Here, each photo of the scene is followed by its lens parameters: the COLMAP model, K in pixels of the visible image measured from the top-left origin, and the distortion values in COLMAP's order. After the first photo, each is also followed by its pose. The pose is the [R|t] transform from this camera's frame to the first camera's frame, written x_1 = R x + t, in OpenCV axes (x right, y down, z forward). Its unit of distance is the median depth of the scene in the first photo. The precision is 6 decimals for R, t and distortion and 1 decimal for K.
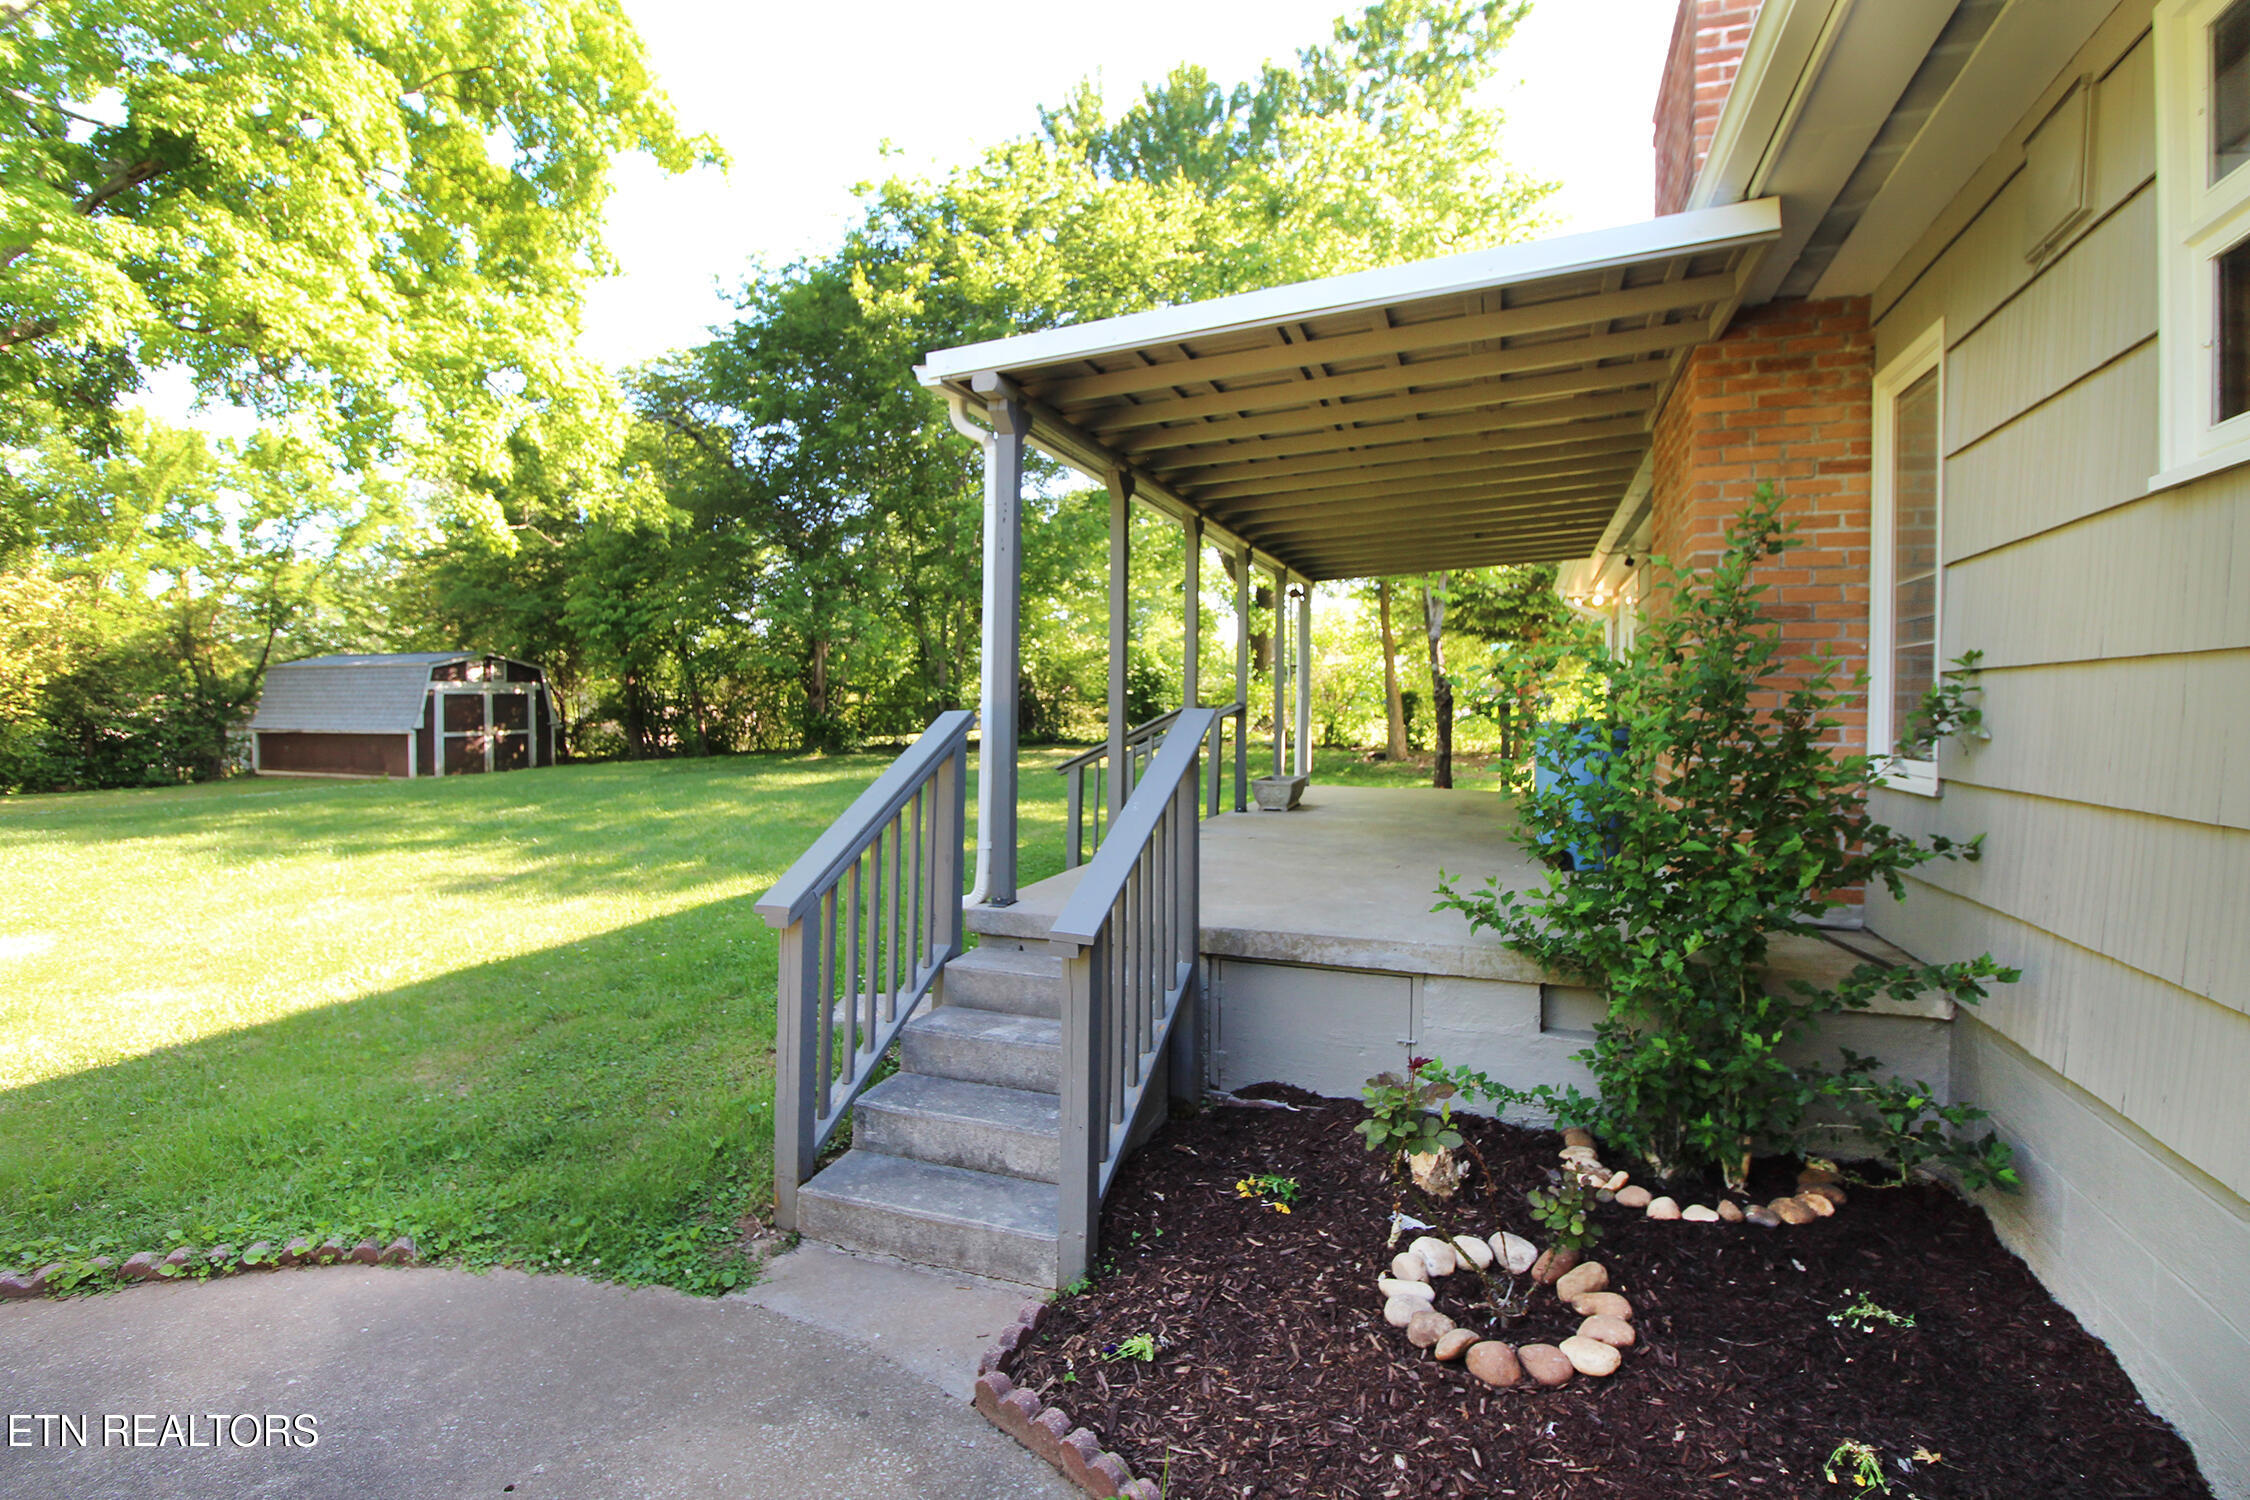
lens RADIAL K [[999.6, 0, 1117.6], [0, 999.6, 704.7], [0, 0, 1]] dist [0.001654, -0.011982]
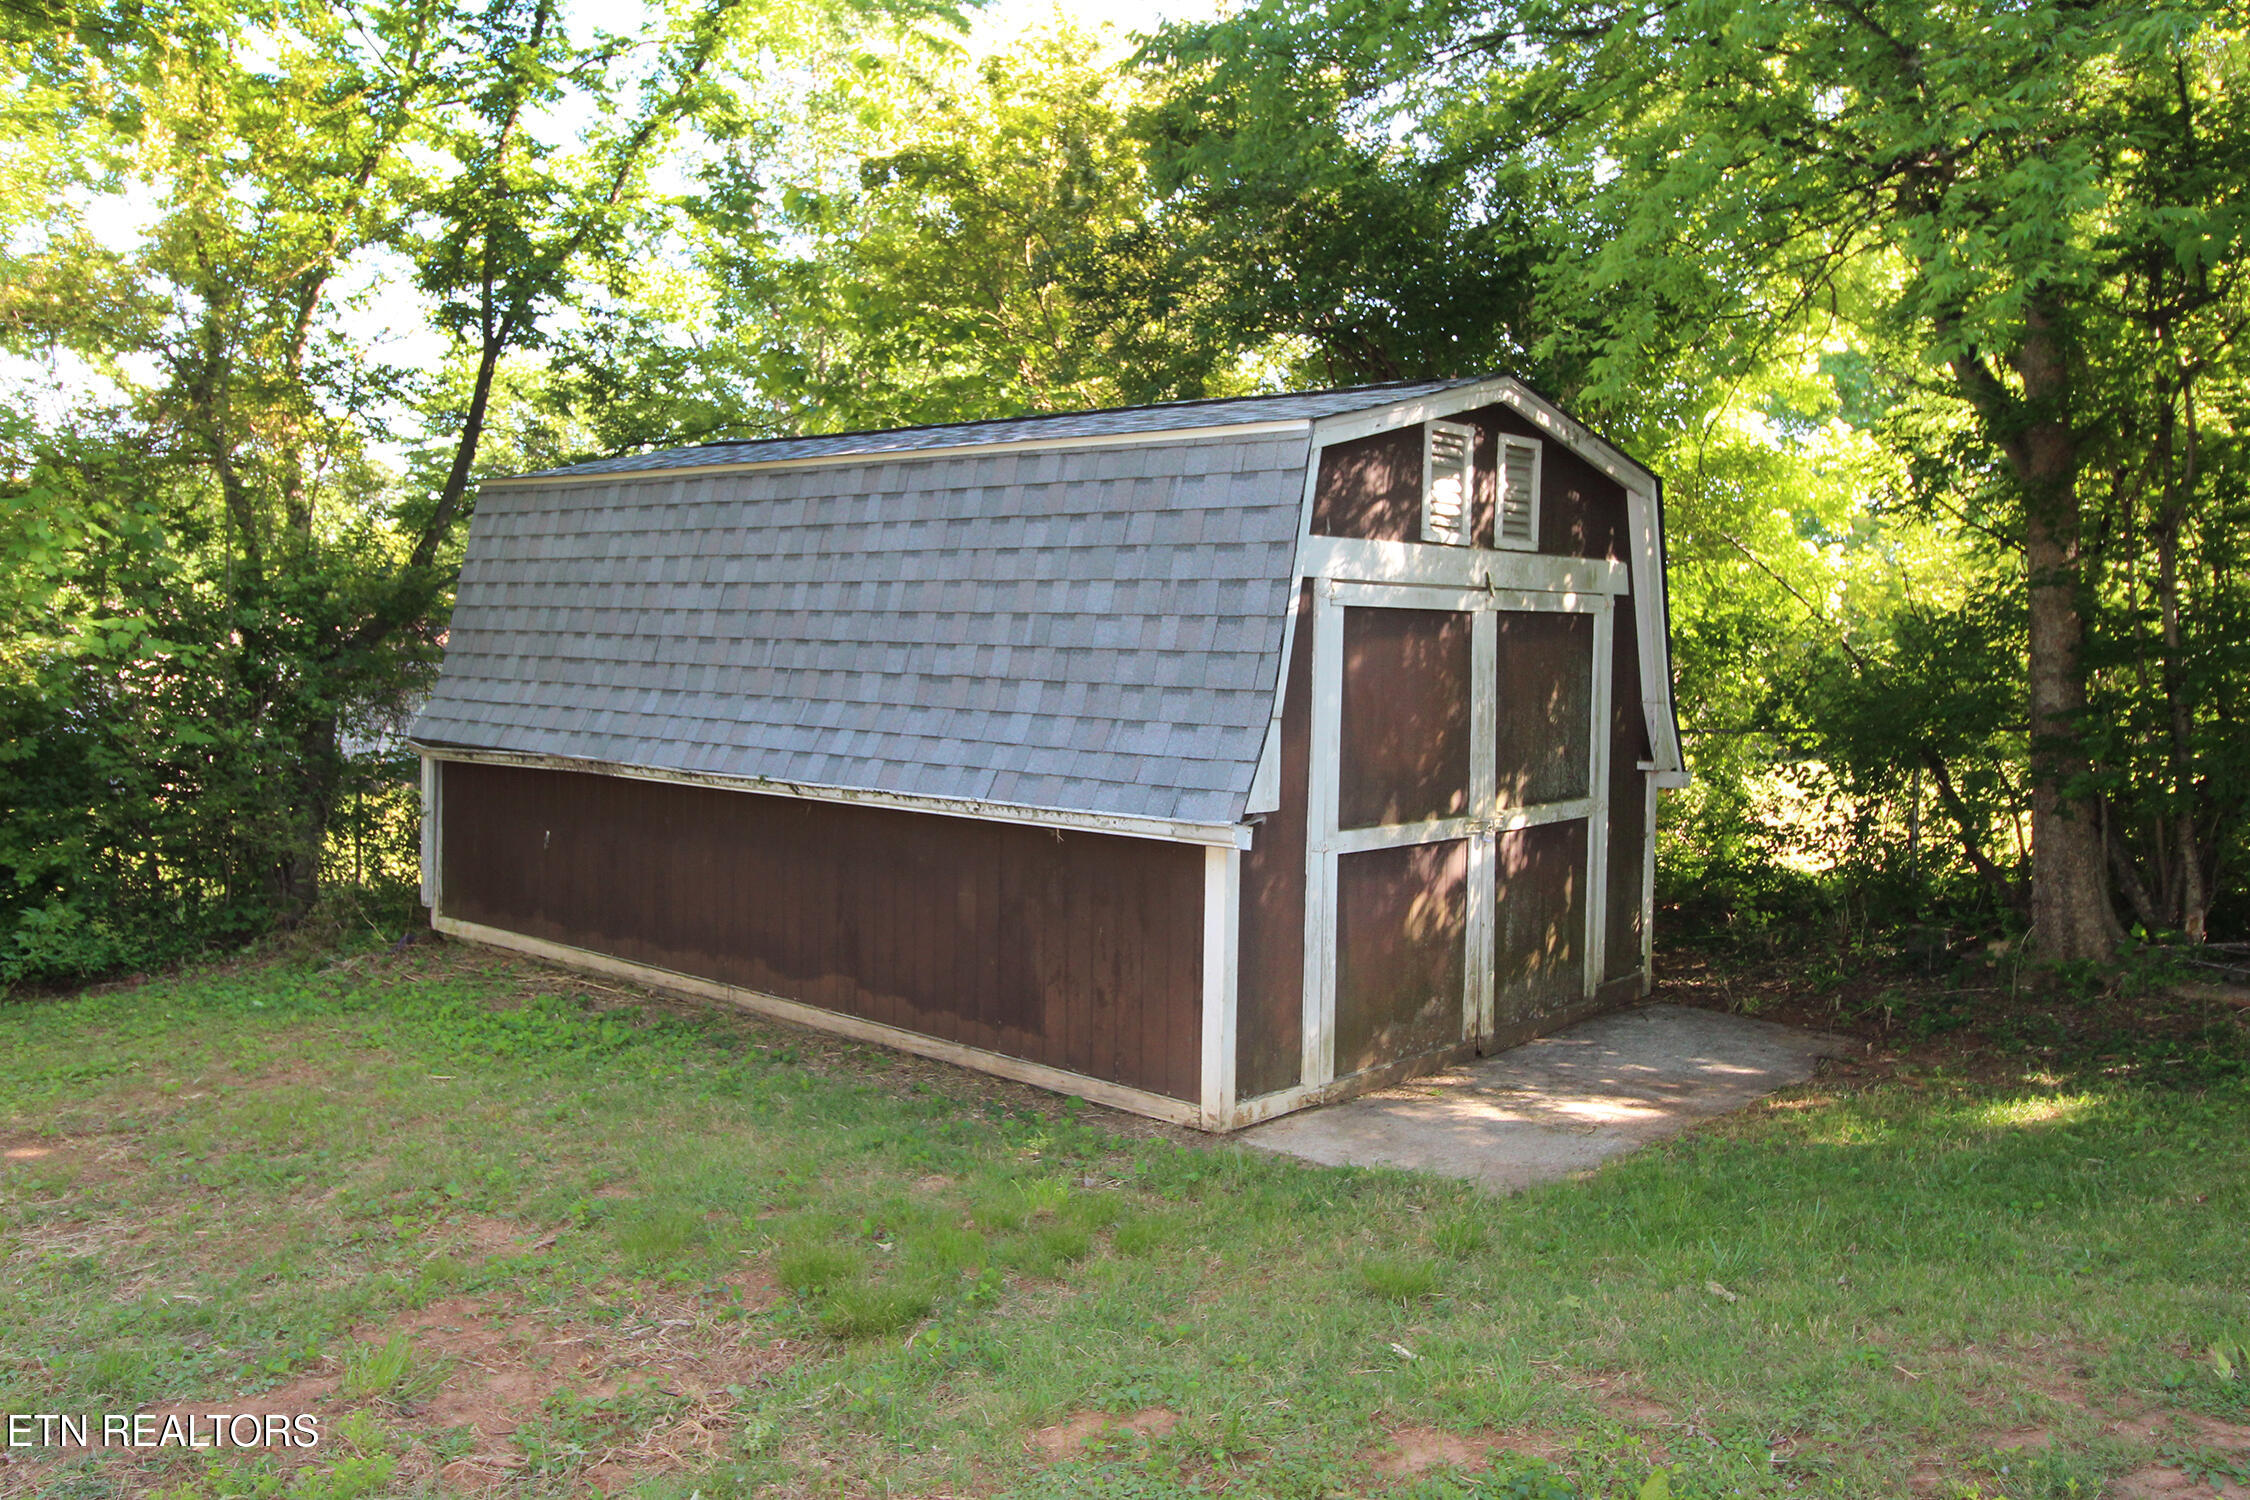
lens RADIAL K [[1692.8, 0, 1123.6], [0, 1692.8, 693.8], [0, 0, 1]] dist [0.064759, 0.000698]
pose [[0.947211, 0.031492, -0.319061, -0.618878], [-0.023072, 0.999279, 0.030137, -0.003916], [0.319780, -0.021184, 0.947255, 0.708802]]
